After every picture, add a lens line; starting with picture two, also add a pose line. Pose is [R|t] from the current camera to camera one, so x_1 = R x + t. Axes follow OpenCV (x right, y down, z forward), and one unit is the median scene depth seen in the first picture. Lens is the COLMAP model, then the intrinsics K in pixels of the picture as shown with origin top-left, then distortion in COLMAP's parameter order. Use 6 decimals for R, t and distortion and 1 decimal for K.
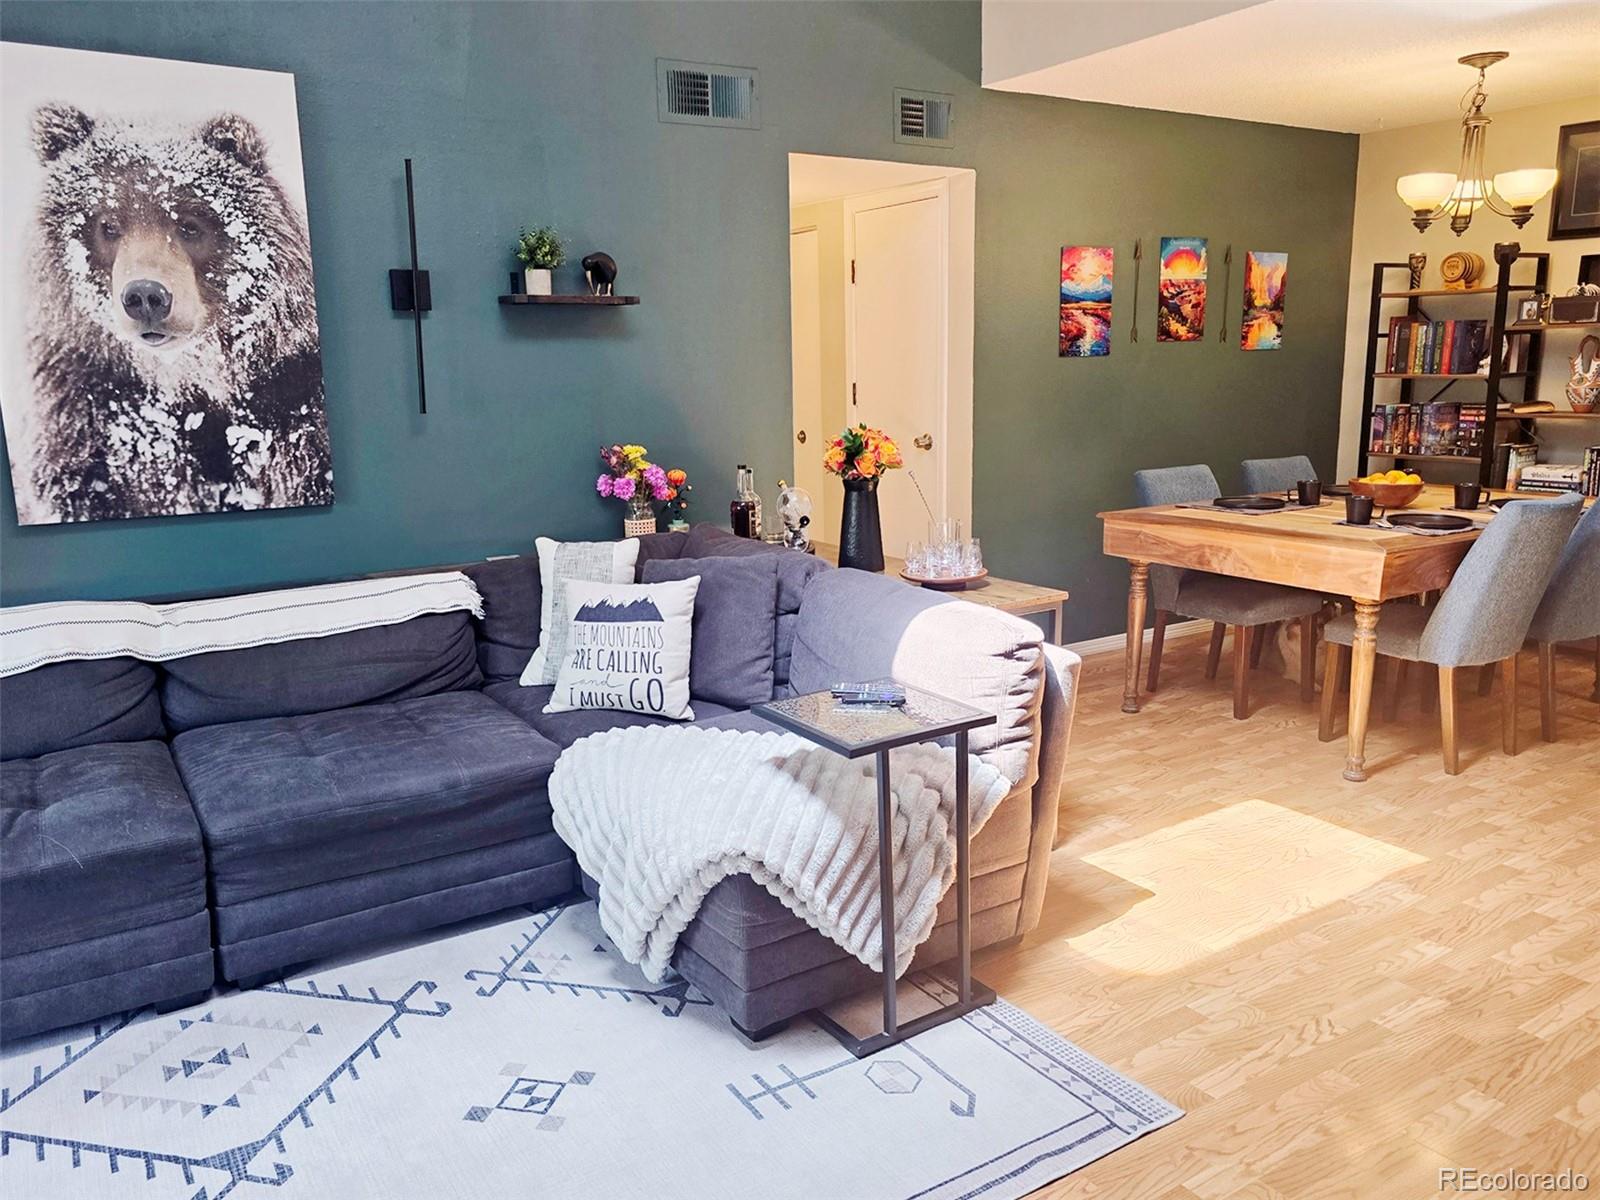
lens RADIAL K [[1204.3, 0, 805.1], [0, 1204.3, 611.5], [0, 0, 1]] dist [0.039396, -0.023364]
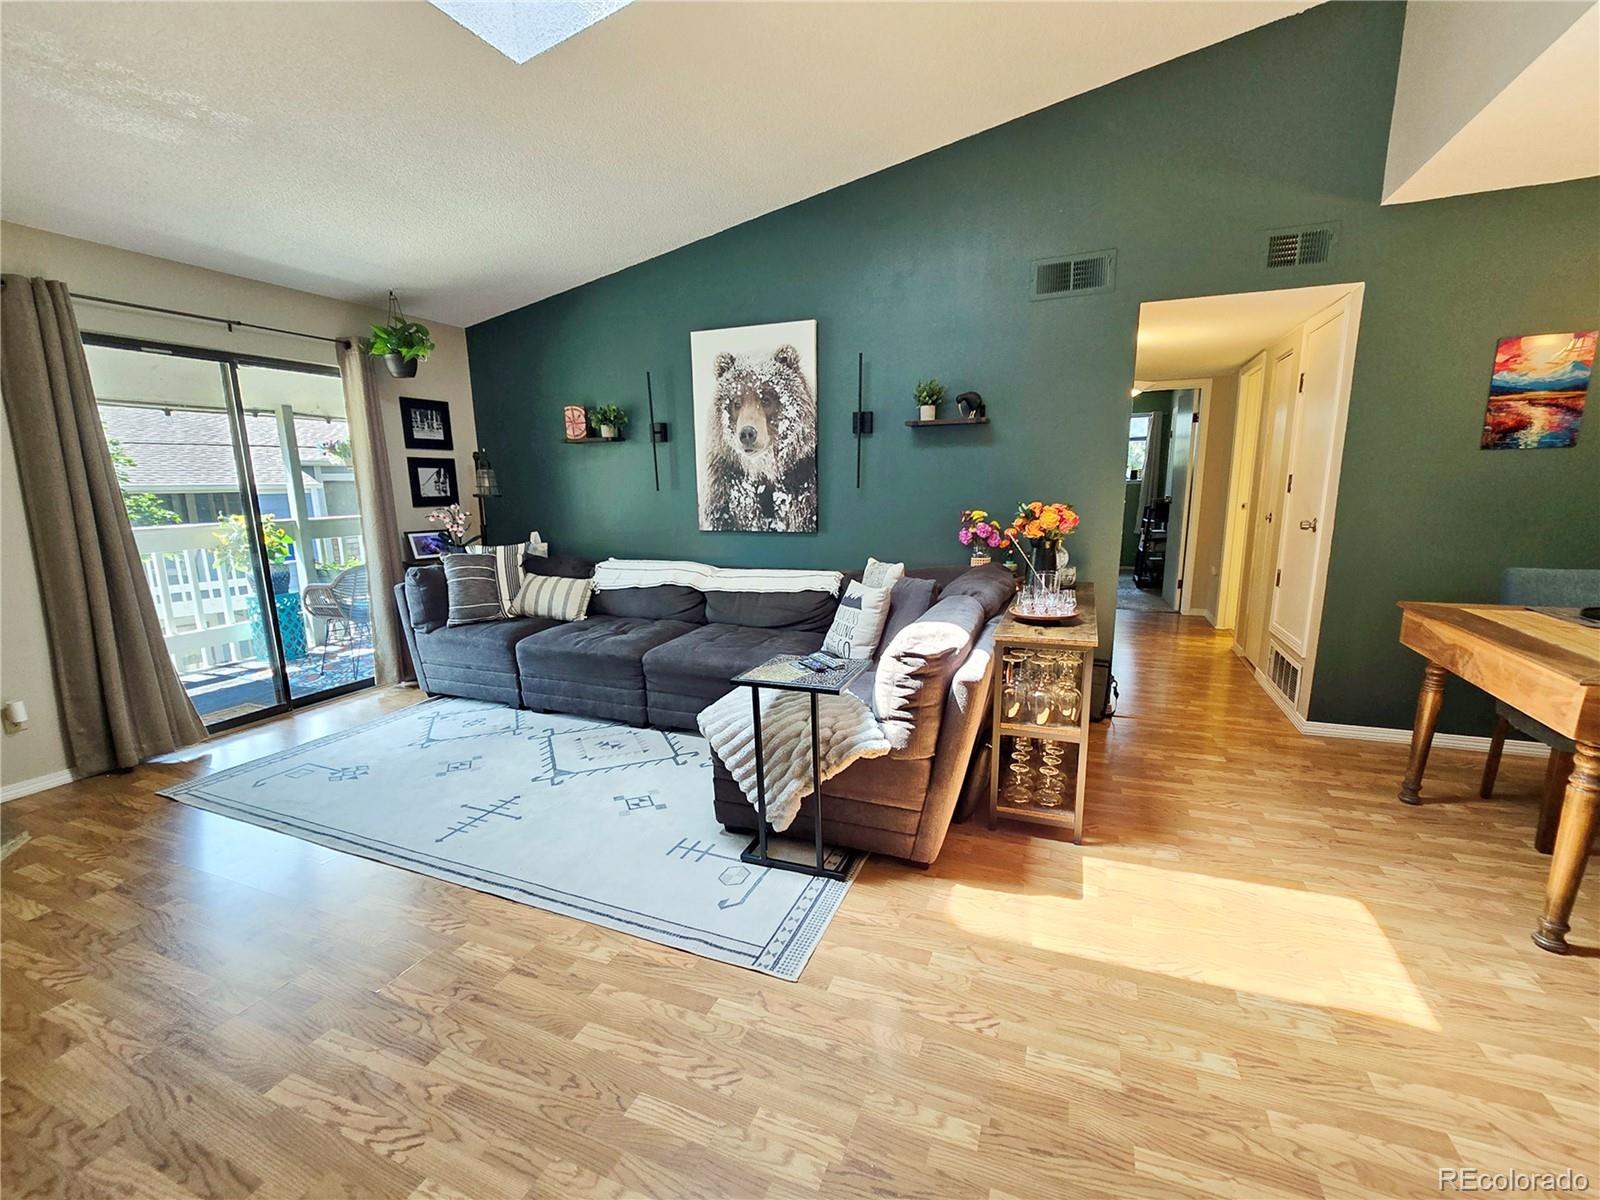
lens RADIAL K [[706.4, 0, 789.1], [0, 706.4, 621.6], [0, 0, 1]] dist [-0.000035, -0.000031]
pose [[0.564190, 0.171092, -0.807724, 0.605942], [-0.162531, 0.982166, 0.094516, -0.051366], [0.809490, 0.077955, 0.581936, 0.322791]]
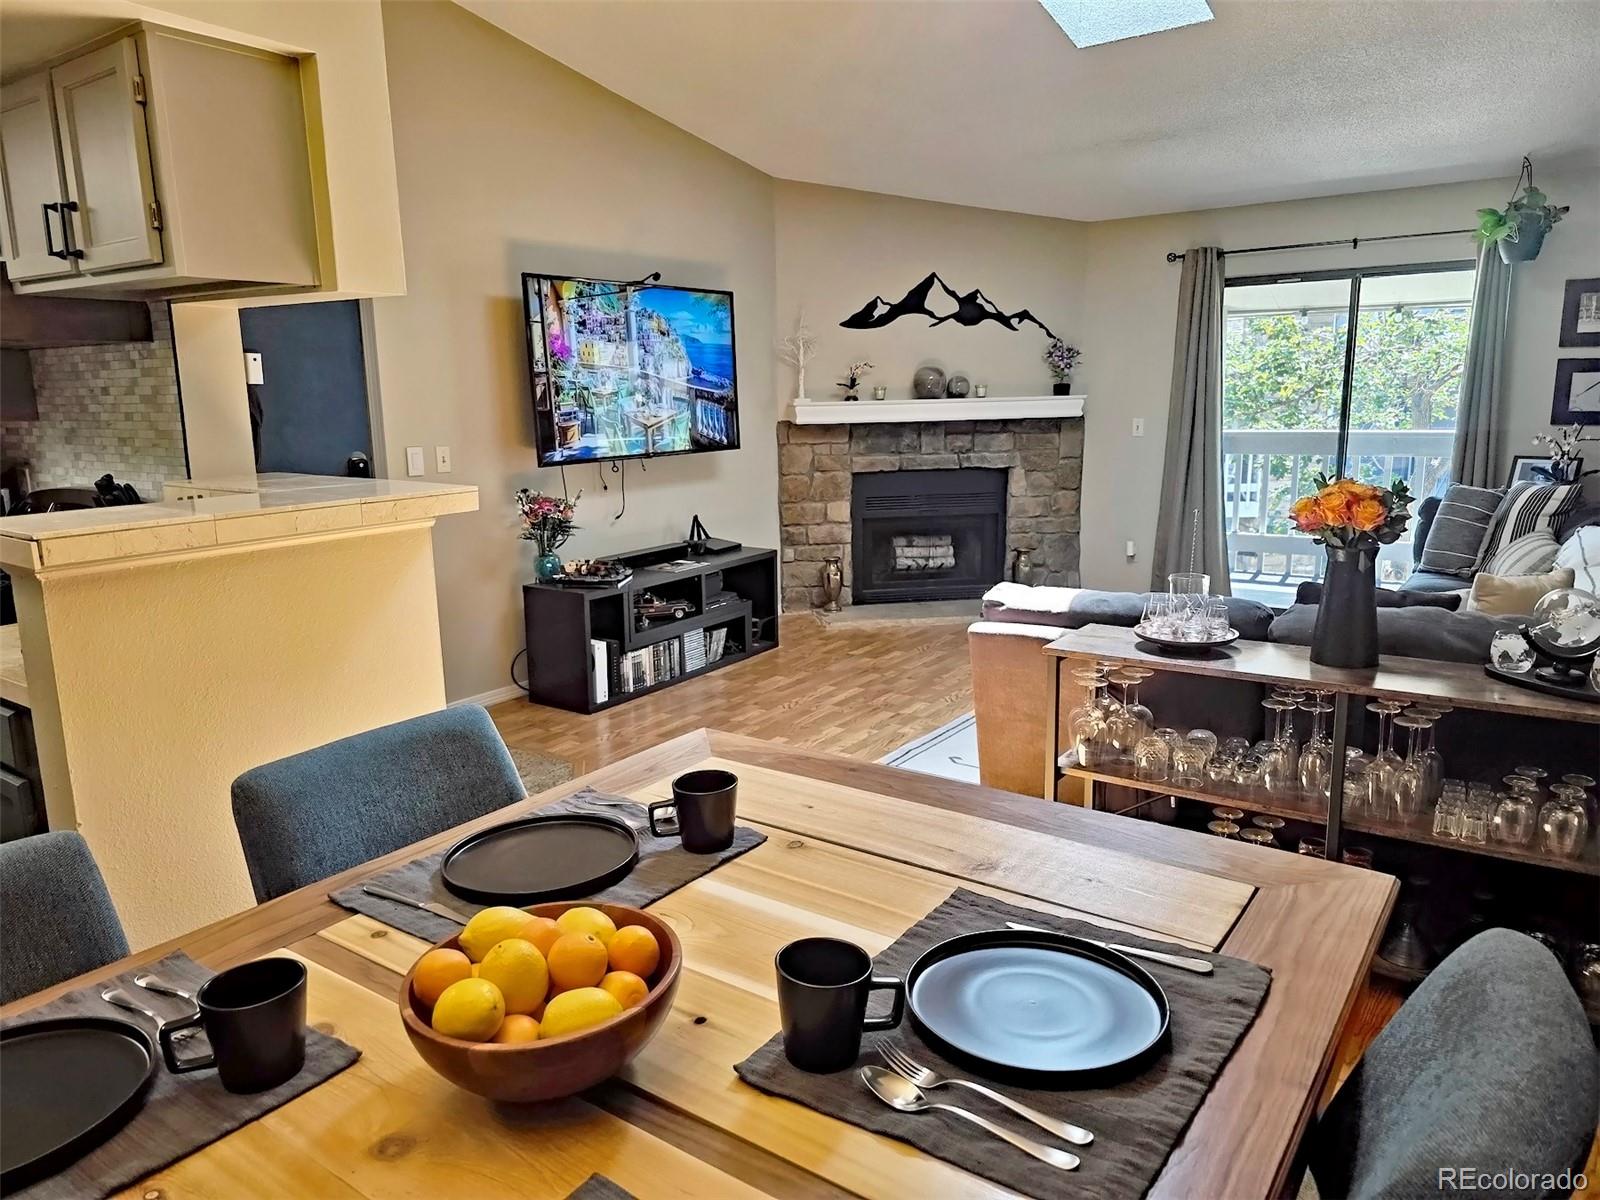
lens RADIAL K [[1094.0, 0, 794.1], [0, 1094.0, 605.4], [0, 0, 1]] dist [0.055823, -0.051193]
pose [[-0.930127, 0.105373, -0.351796, 0.688123], [-0.039427, 0.923761, 0.380934, -0.360996], [0.365116, 0.368187, -0.855061, 1.629284]]
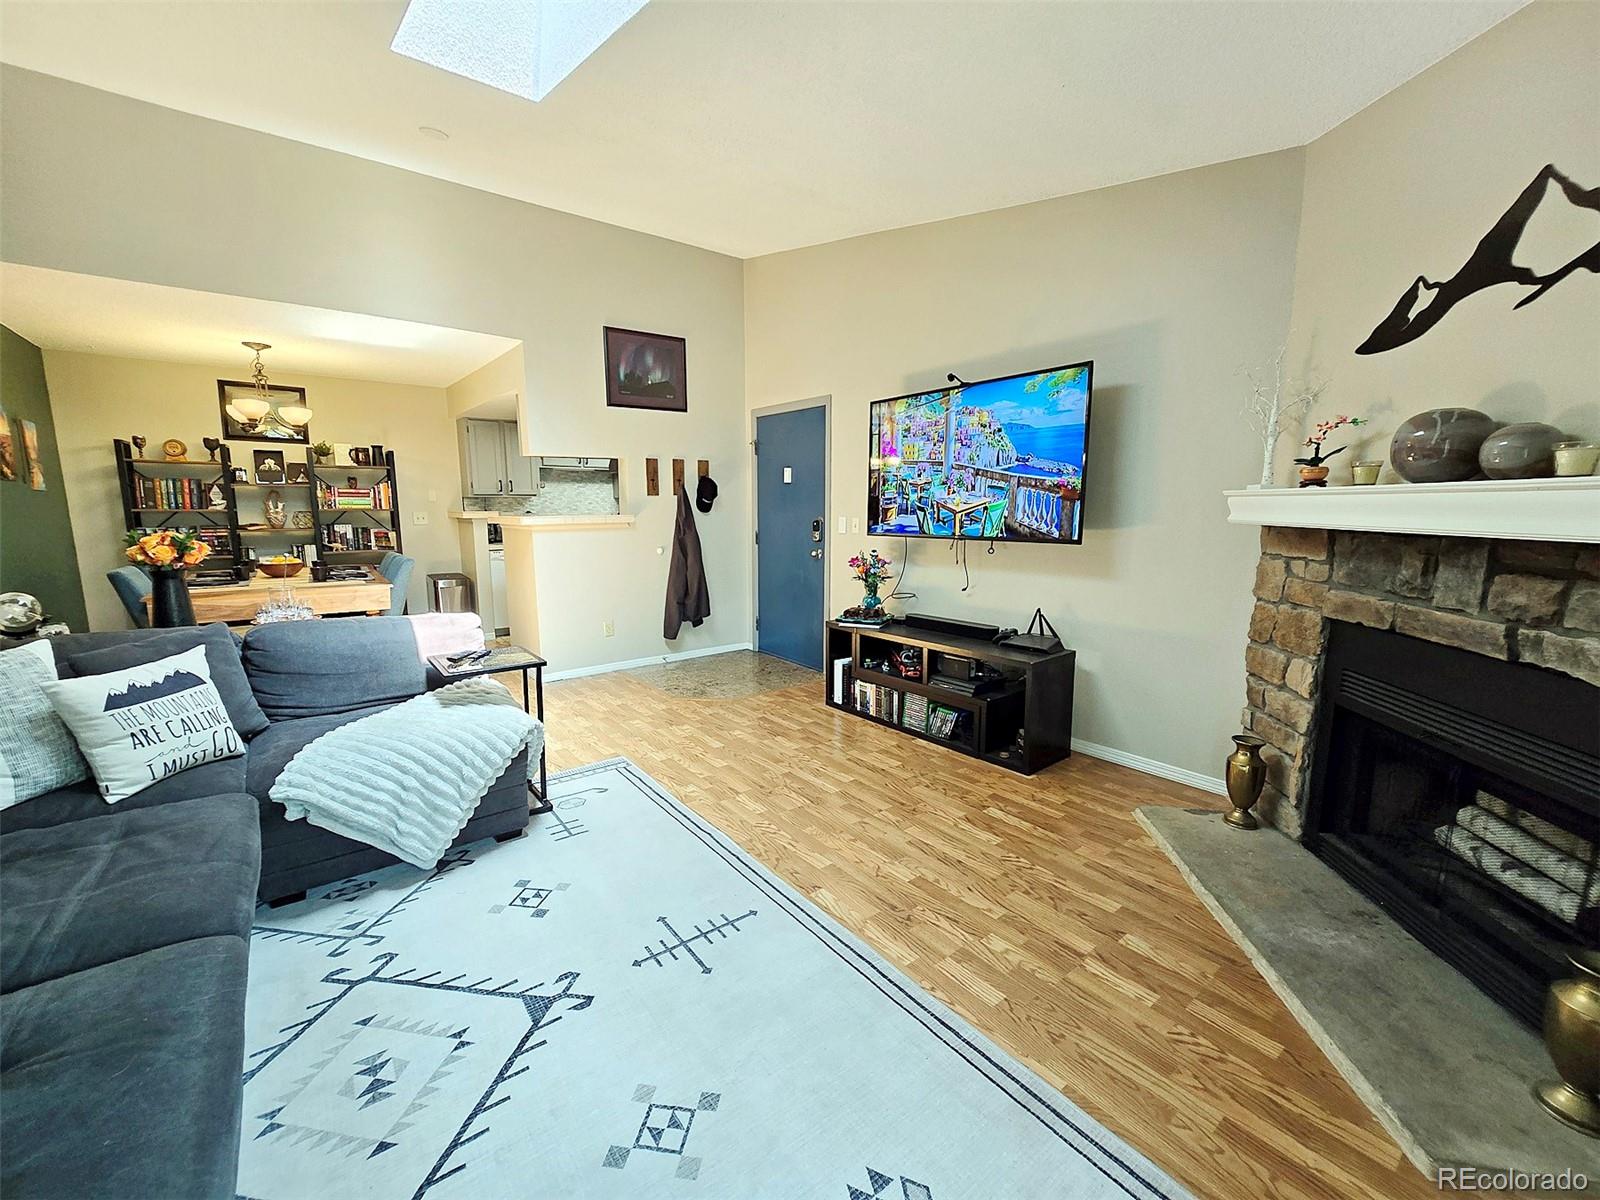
lens RADIAL K [[650.2, 0, 789.2], [0, 650.2, 596.5], [0, 0, 1]] dist [-0.001182, -0.000680]
pose [[-0.068249, -0.120854, 0.990321, -0.770301], [0.203979, 0.969977, 0.132429, -0.042404], [-0.976593, 0.211043, -0.041548, 0.411291]]
